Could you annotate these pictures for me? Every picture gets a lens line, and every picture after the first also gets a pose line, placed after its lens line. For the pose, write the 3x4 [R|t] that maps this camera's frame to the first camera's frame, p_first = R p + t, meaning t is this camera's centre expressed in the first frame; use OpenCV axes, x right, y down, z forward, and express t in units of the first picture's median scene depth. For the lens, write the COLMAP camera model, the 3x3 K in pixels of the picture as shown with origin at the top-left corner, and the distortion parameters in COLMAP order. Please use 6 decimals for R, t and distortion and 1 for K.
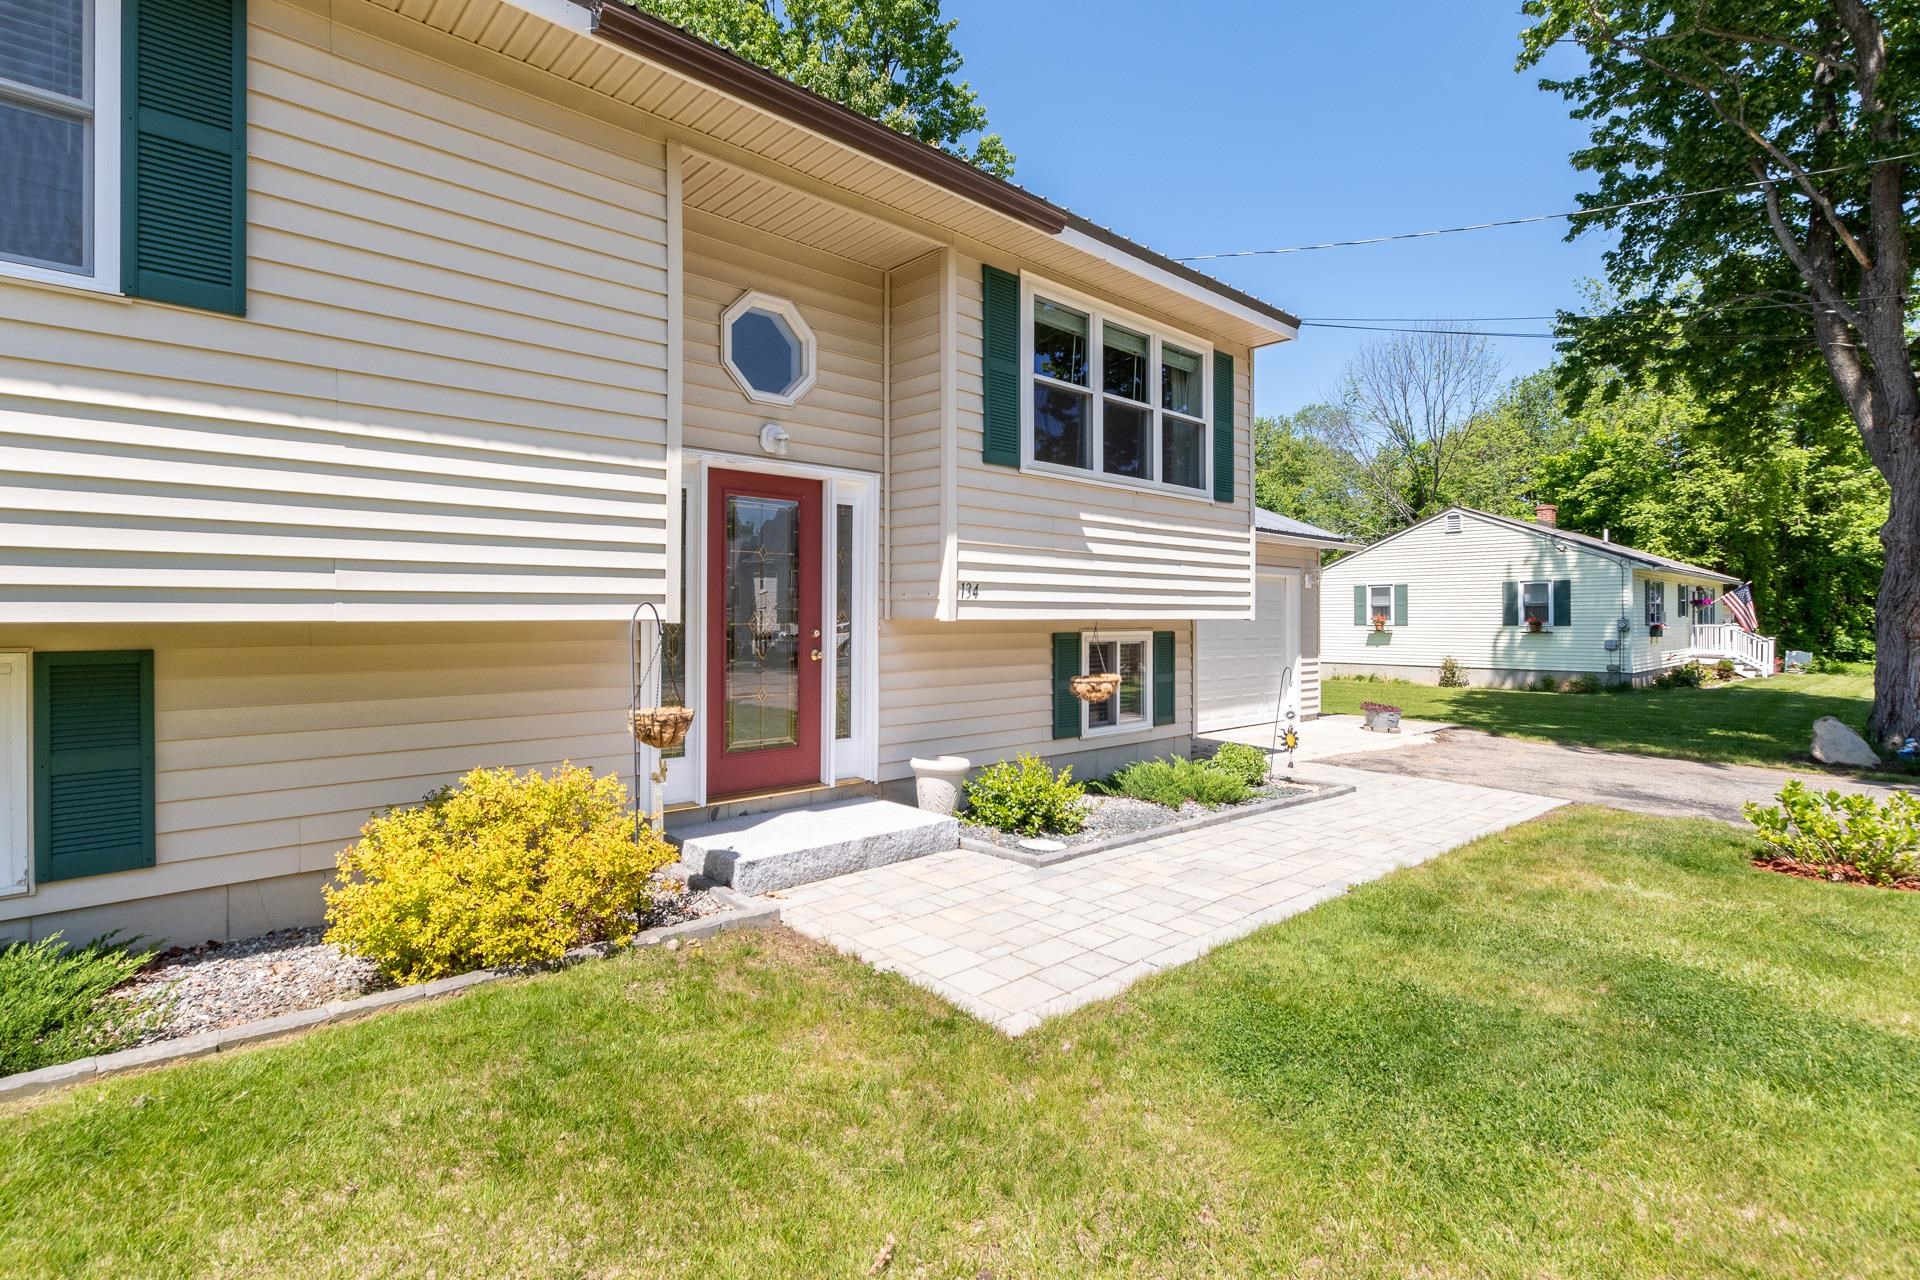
lens RADIAL K [[787.9, 0, 887.0], [0, 787.9, 605.2], [0, 0, 1]] dist [0.010183, -0.000034]
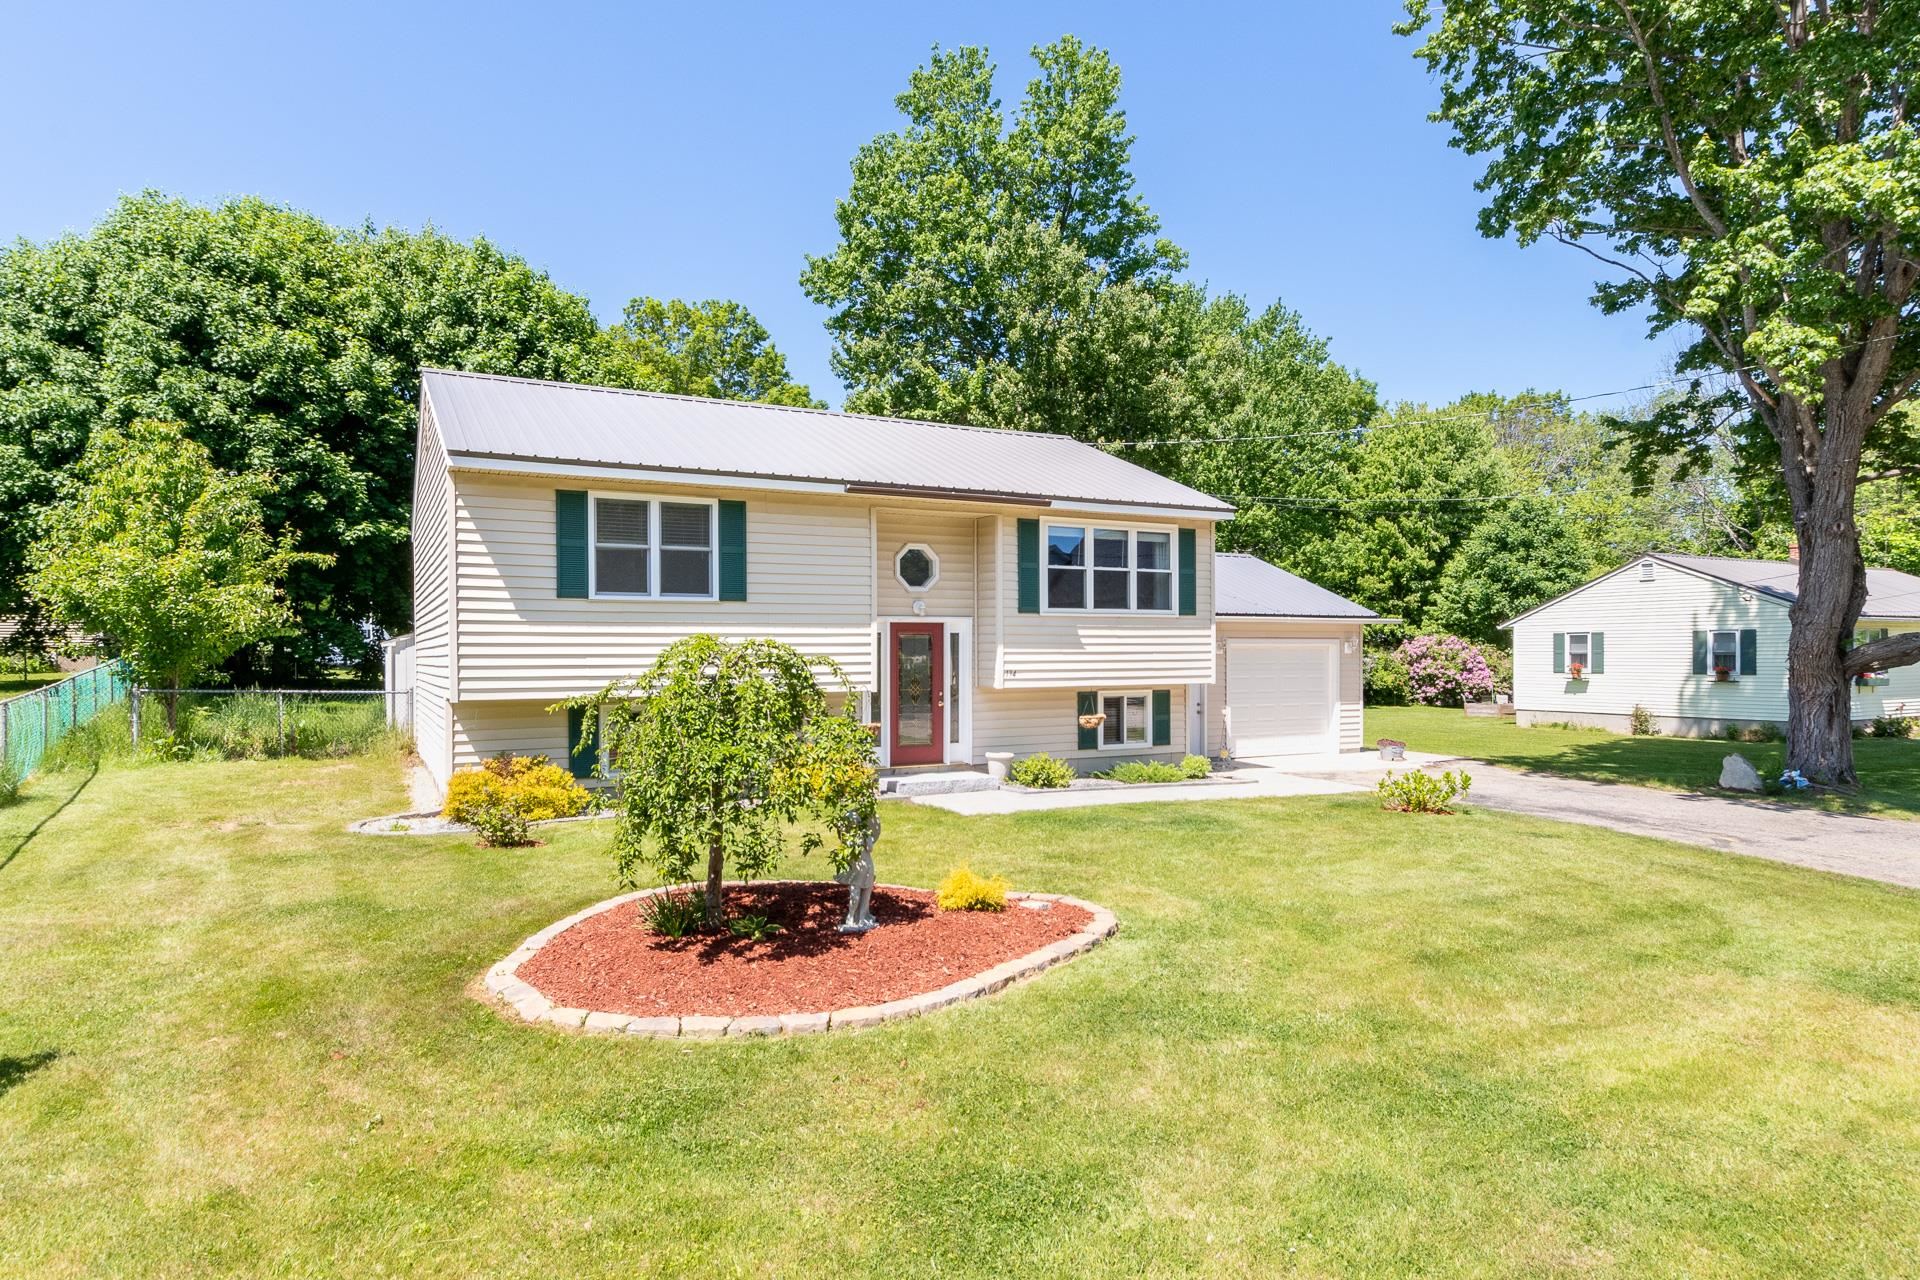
lens RADIAL K [[857.5, 0, 953.5], [0, 857.5, 650.9], [0, 0, 1]] dist [0.011320, 0.000183]
pose [[0.978330, -0.007049, -0.206930, 0.341173], [0.008795, 0.999933, 0.007523, -0.078275], [0.206863, -0.009180, 0.978327, -1.021977]]
